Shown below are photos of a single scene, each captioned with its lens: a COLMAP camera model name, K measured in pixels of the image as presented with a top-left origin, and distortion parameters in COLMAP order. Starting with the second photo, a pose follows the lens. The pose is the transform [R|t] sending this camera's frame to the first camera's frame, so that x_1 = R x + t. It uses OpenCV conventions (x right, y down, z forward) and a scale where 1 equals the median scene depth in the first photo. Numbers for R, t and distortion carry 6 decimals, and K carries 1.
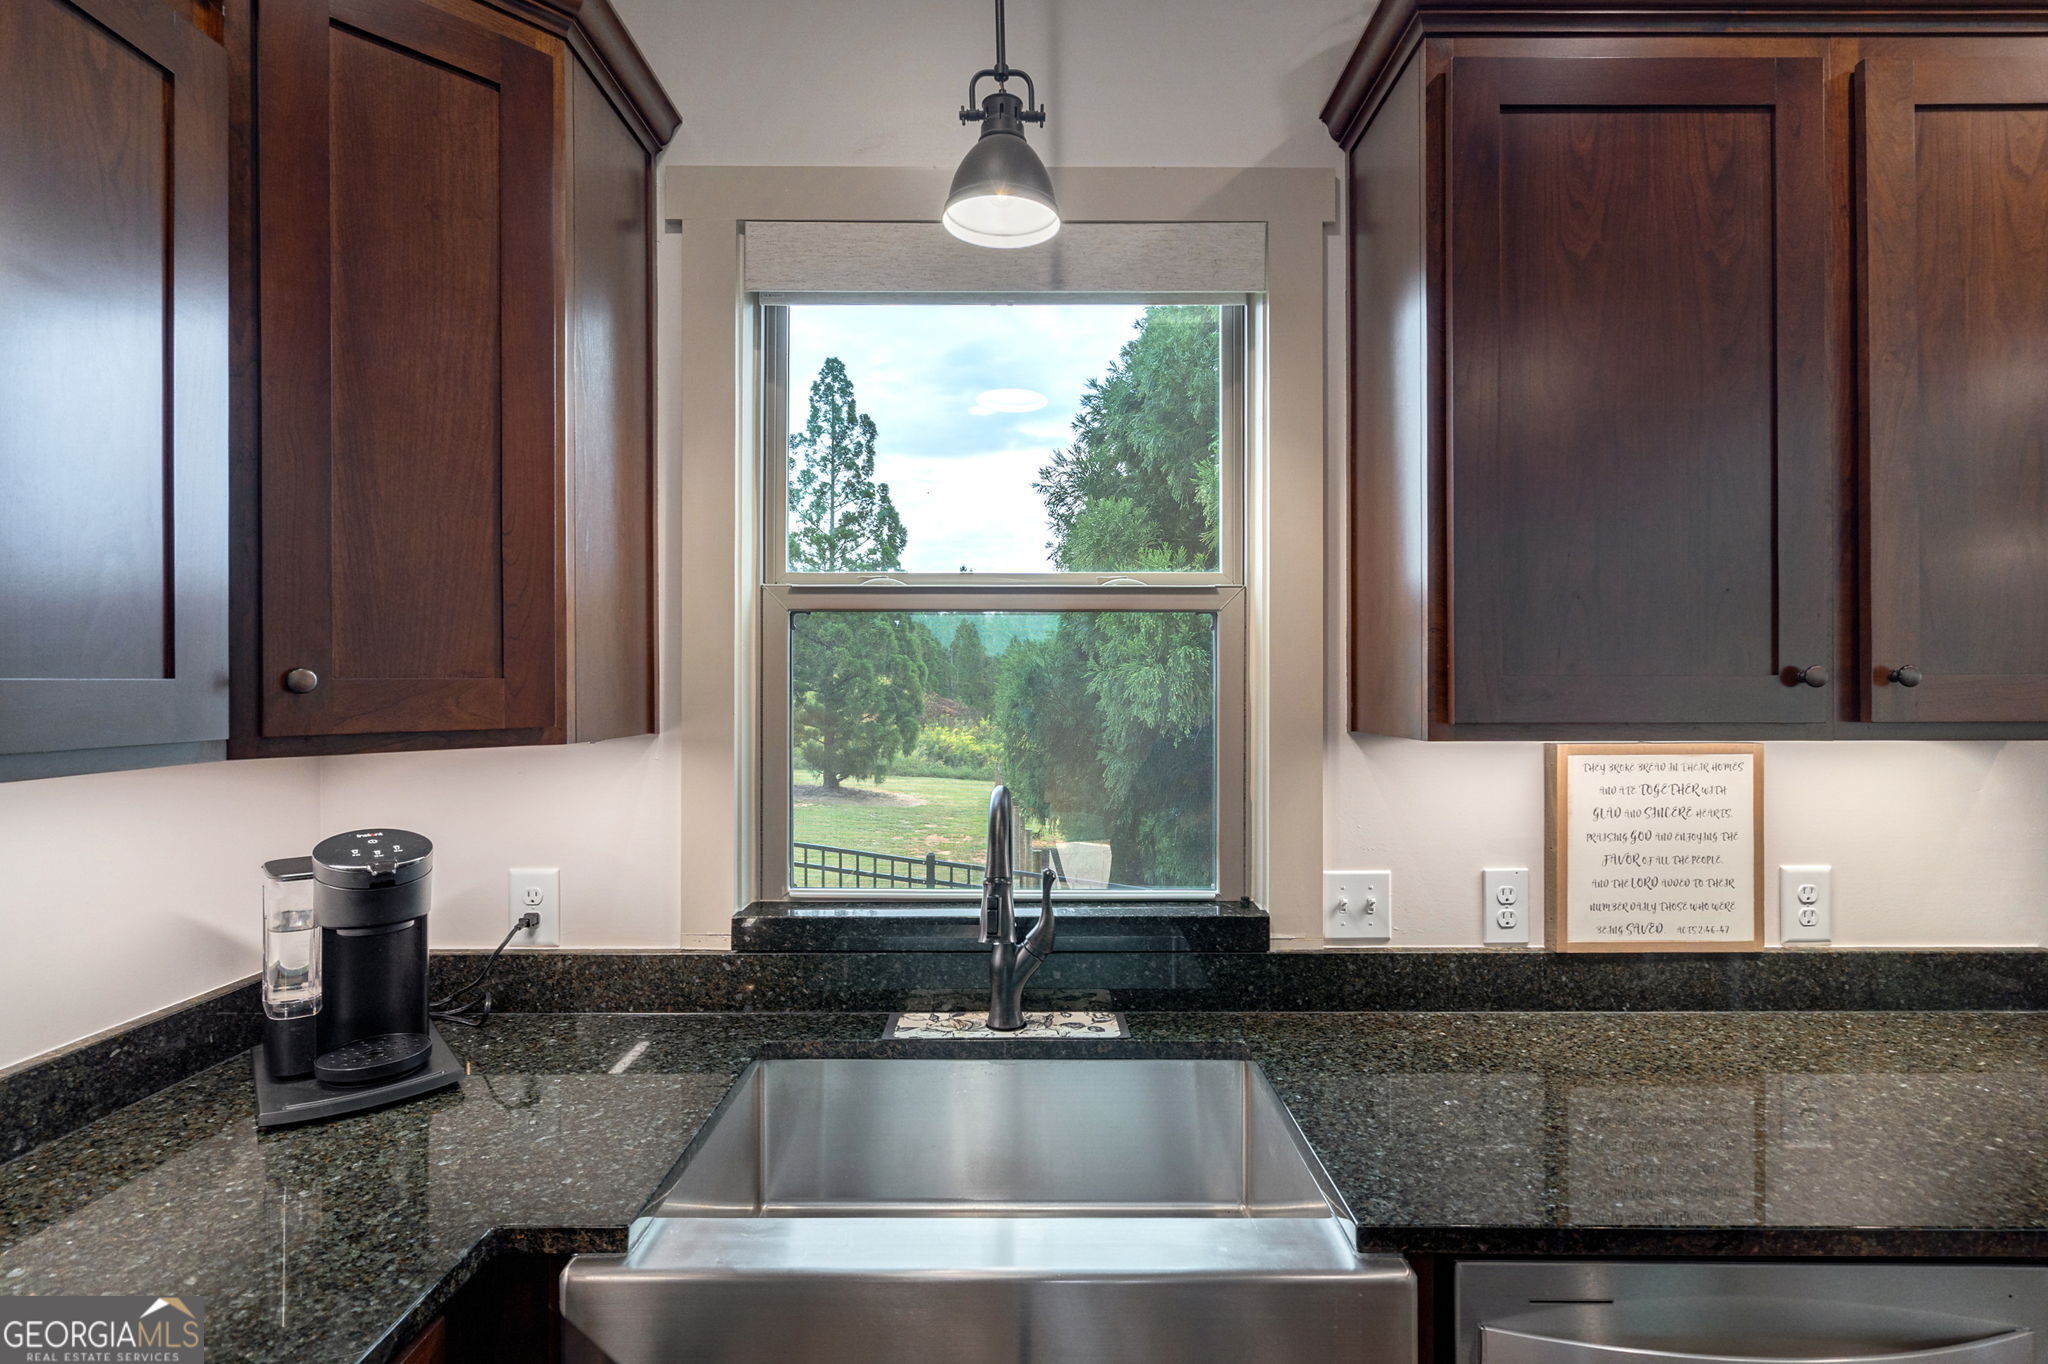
lens RADIAL K [[927.9, 0, 1022.0], [0, 927.9, 678.9], [0, 0, 1]] dist [-0.001673, 0.000643]
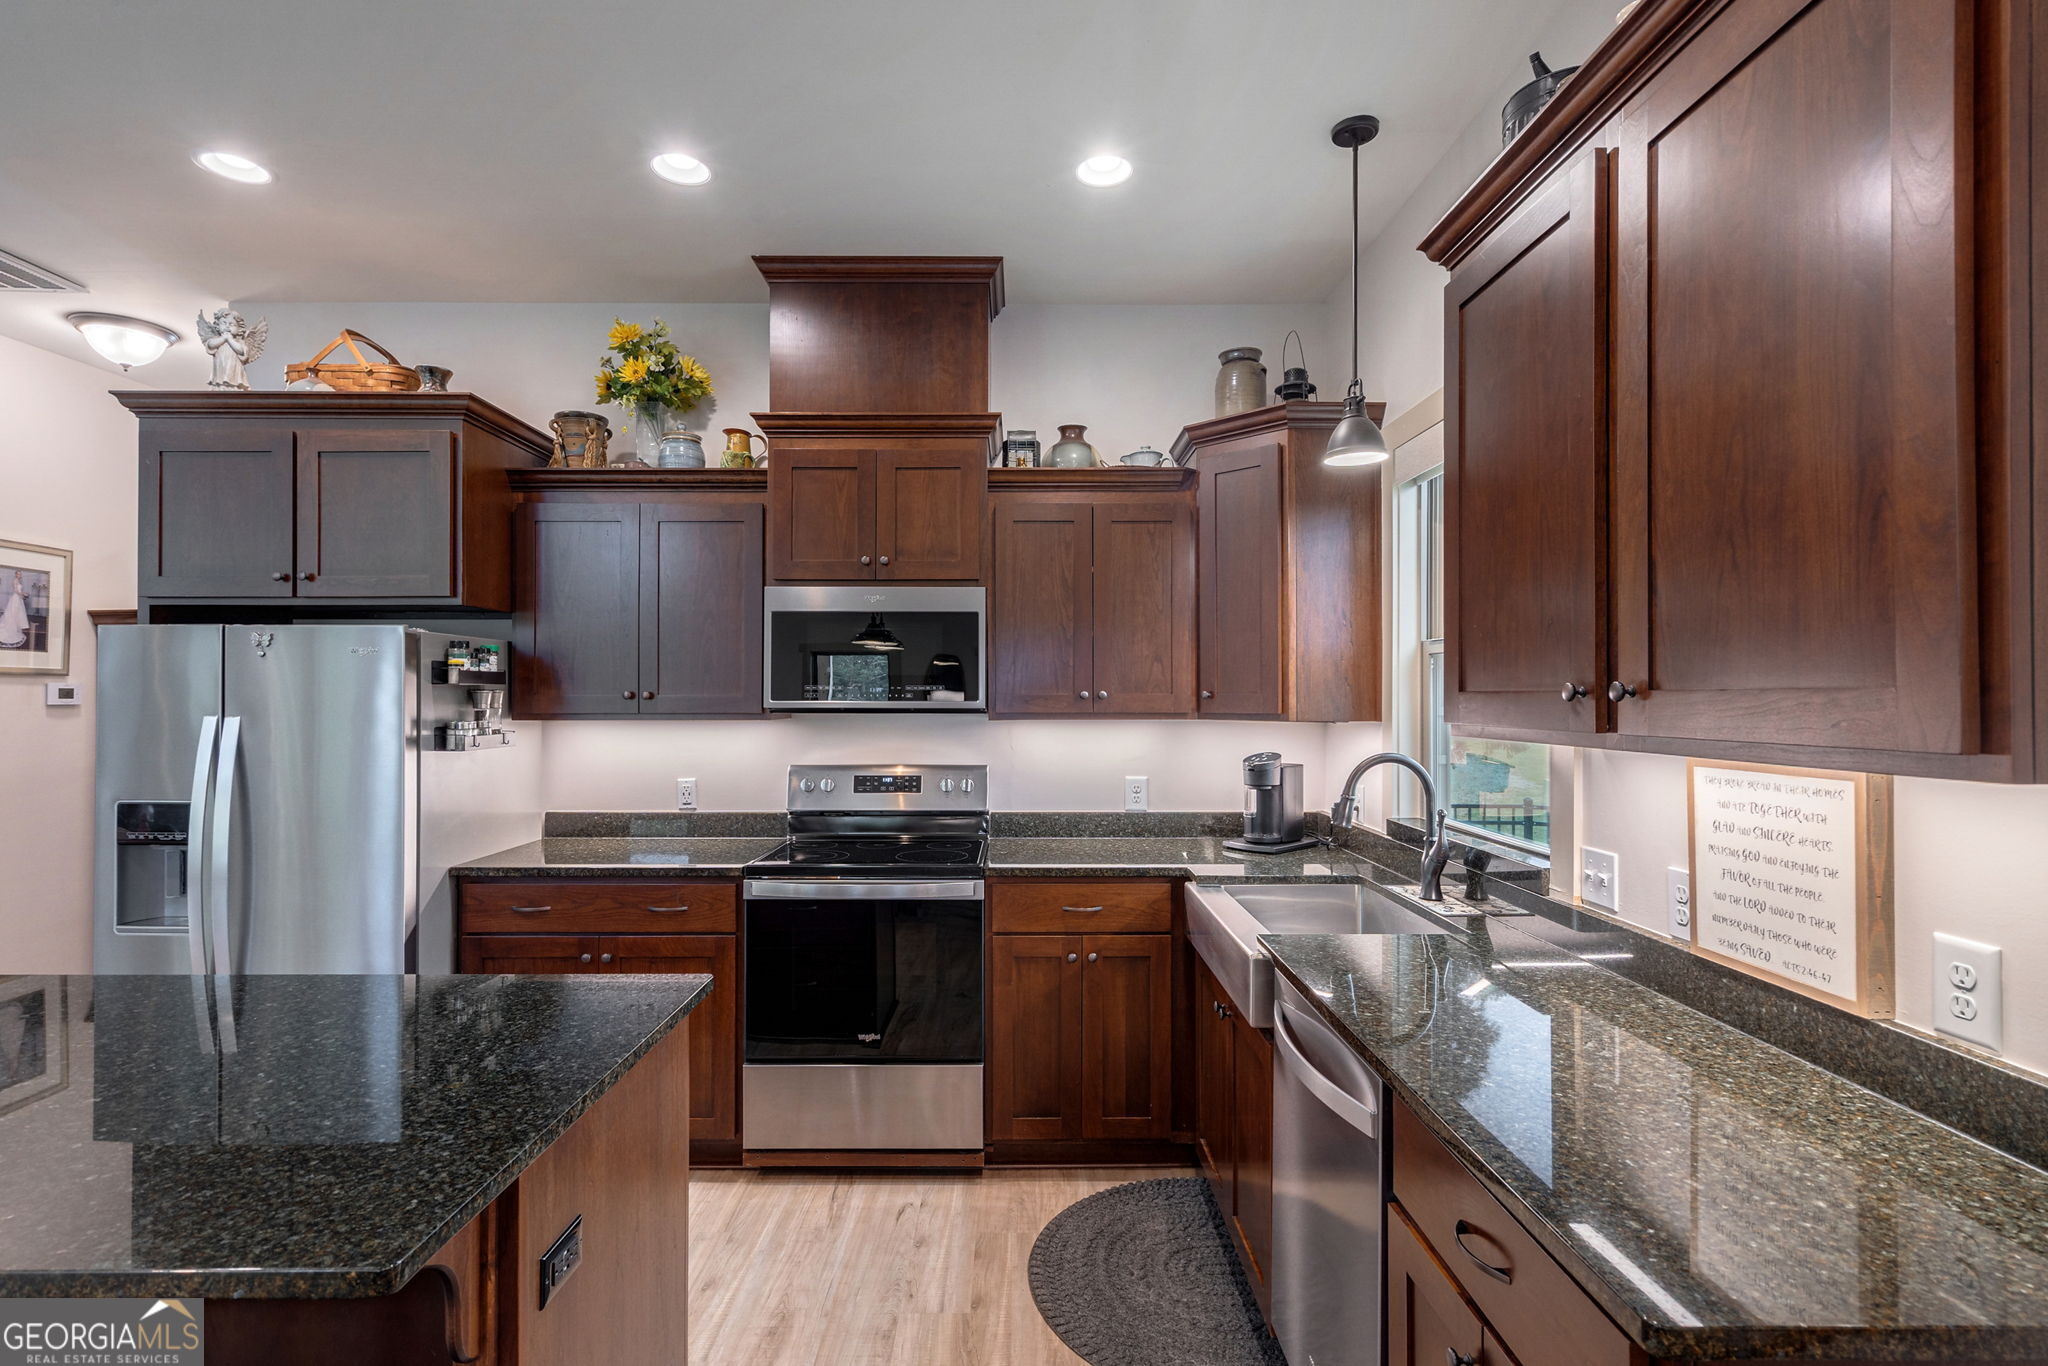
lens RADIAL K [[927.9, 0, 1017.3], [0, 927.9, 686.6], [0, 0, 1]] dist [-0.001673, 0.000643]
pose [[0.025979, -0.005313, -0.999648, 1.614649], [0.006134, 0.999968, -0.005155, -0.006362], [0.999644, -0.005998, 0.026011, 0.211345]]
